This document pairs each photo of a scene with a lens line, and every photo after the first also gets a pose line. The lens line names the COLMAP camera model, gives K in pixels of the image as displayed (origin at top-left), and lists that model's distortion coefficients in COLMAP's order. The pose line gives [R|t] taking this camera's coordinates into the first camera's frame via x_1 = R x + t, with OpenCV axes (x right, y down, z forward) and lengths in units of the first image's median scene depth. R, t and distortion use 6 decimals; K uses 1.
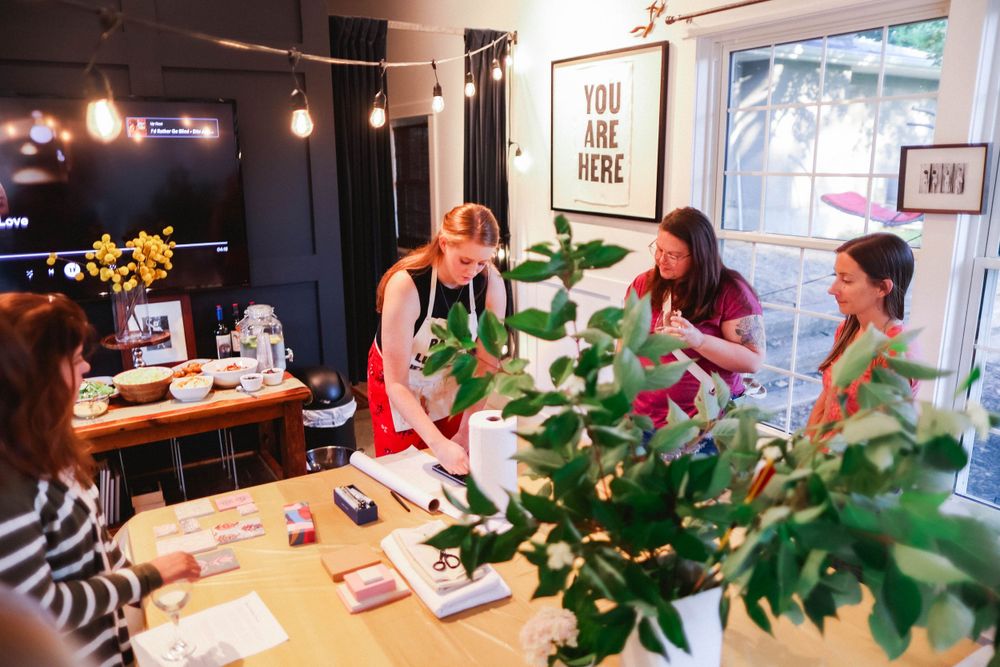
lens RADIAL K [[749.2, 0, 500.0], [0, 749.2, 333.5], [0, 0, 1]] dist [-0.011778, 0.005613]
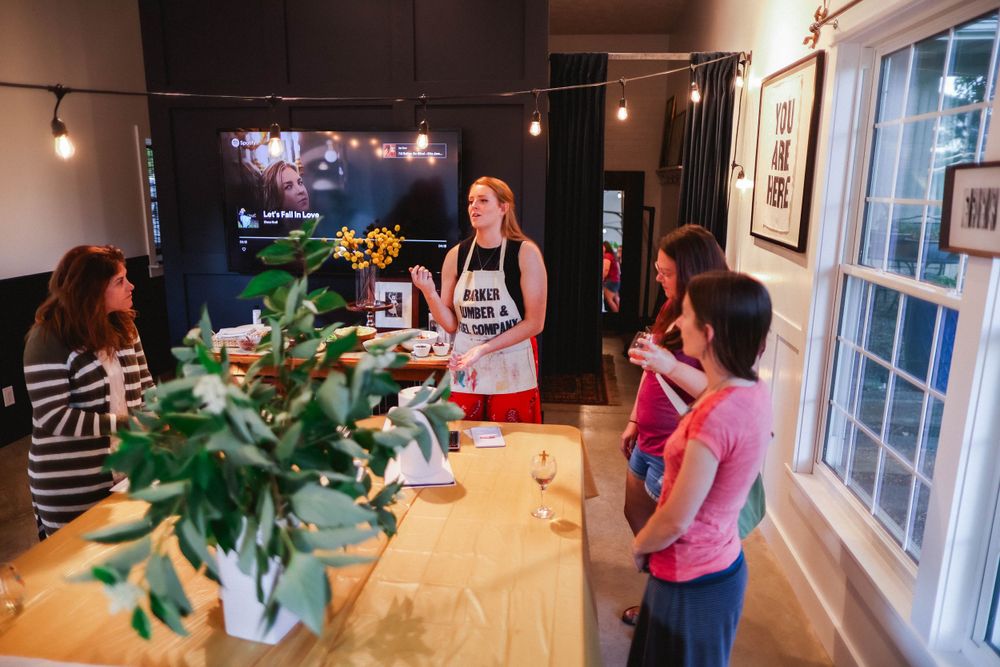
lens RADIAL K [[717.2, 0, 500.0], [0, 717.2, 333.5], [0, 0, 1]] dist [-0.004456, -0.000648]
pose [[0.775890, 0.147659, -0.613344, 0.512786], [-0.162702, 0.986169, 0.031593, -0.023094], [0.609526, 0.075280, 0.789183, 0.120382]]
